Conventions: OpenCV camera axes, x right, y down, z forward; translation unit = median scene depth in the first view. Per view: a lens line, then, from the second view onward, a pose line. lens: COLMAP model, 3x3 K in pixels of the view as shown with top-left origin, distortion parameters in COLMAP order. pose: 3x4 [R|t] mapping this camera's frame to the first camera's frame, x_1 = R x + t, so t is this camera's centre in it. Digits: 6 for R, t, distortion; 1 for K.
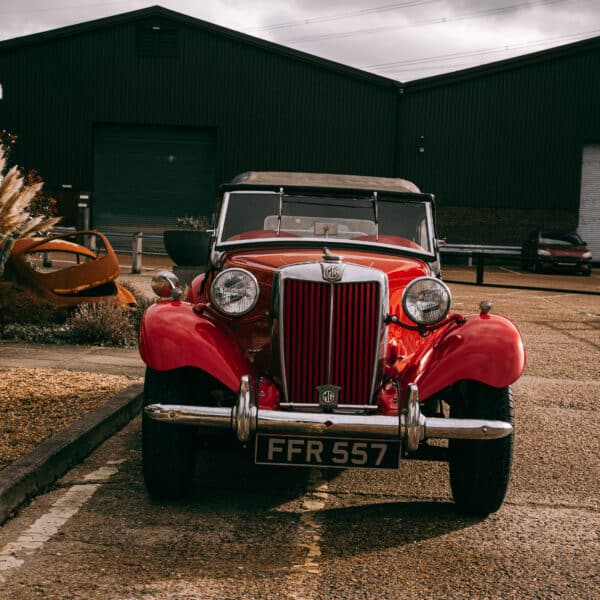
lens RADIAL K [[1233.7, 0, 302.6], [0, 1233.7, 300.3], [0, 0, 1]] dist [0.133837, 0.000000]
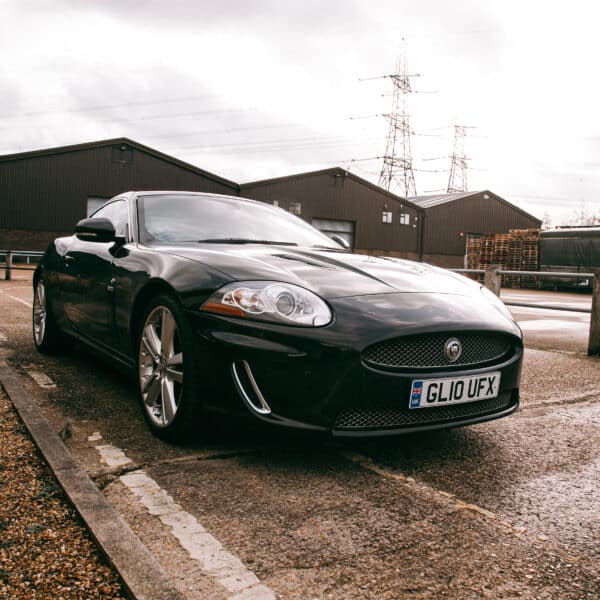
lens RADIAL K [[615.4, 0, 300.1], [0, 615.4, 300.3], [0, 0, 1]] dist [-0.093469, 0.000000]
pose [[0.822613, -0.042426, 0.567017, -0.342381], [0.024262, 0.998923, 0.039544, 0.004700], [-0.568084, -0.018773, 0.822757, 0.598408]]
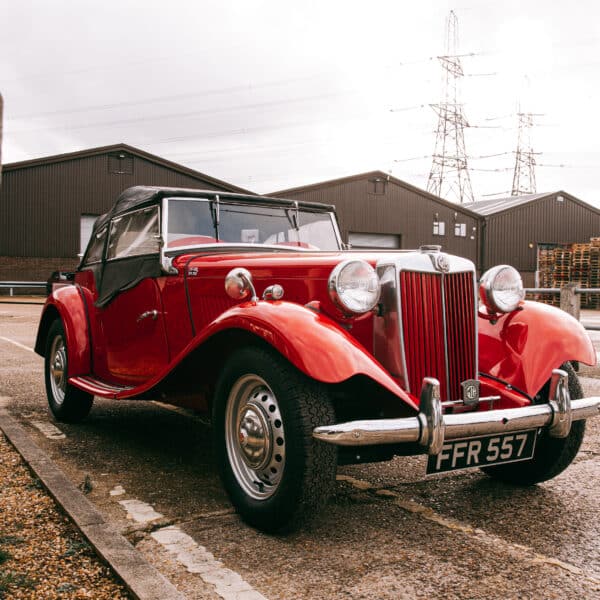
lens RADIAL K [[741.8, 0, 300.5], [0, 741.8, 304.3], [0, 0, 1]] dist [-0.030877, 0.000000]
pose [[0.847286, -0.045066, 0.529221, -0.372844], [0.052816, 0.998604, 0.000477, 0.003837], [-0.528504, 0.027548, 0.848484, 0.569270]]
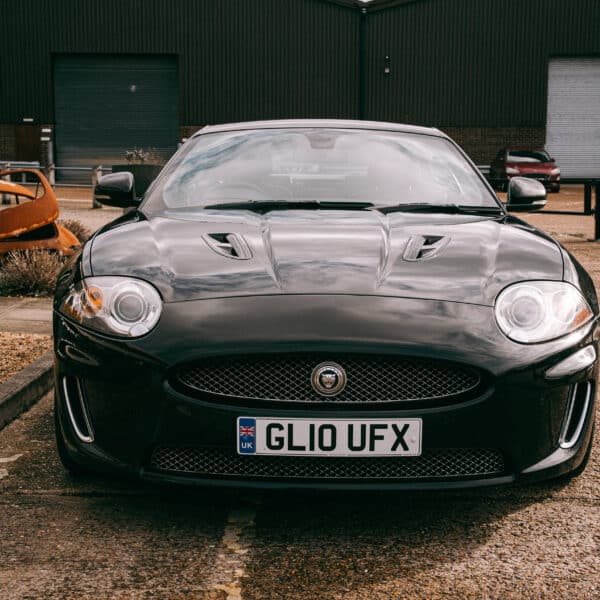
lens RADIAL K [[1207.7, 0, 303.2], [0, 1207.7, 299.6], [0, 0, 1]] dist [0.100611, 0.000000]
pose [[0.999082, -0.038319, 0.019140, 0.039791], [0.037047, 0.997333, 0.062886, -0.022608], [-0.021498, -0.062119, 0.997837, 0.232315]]
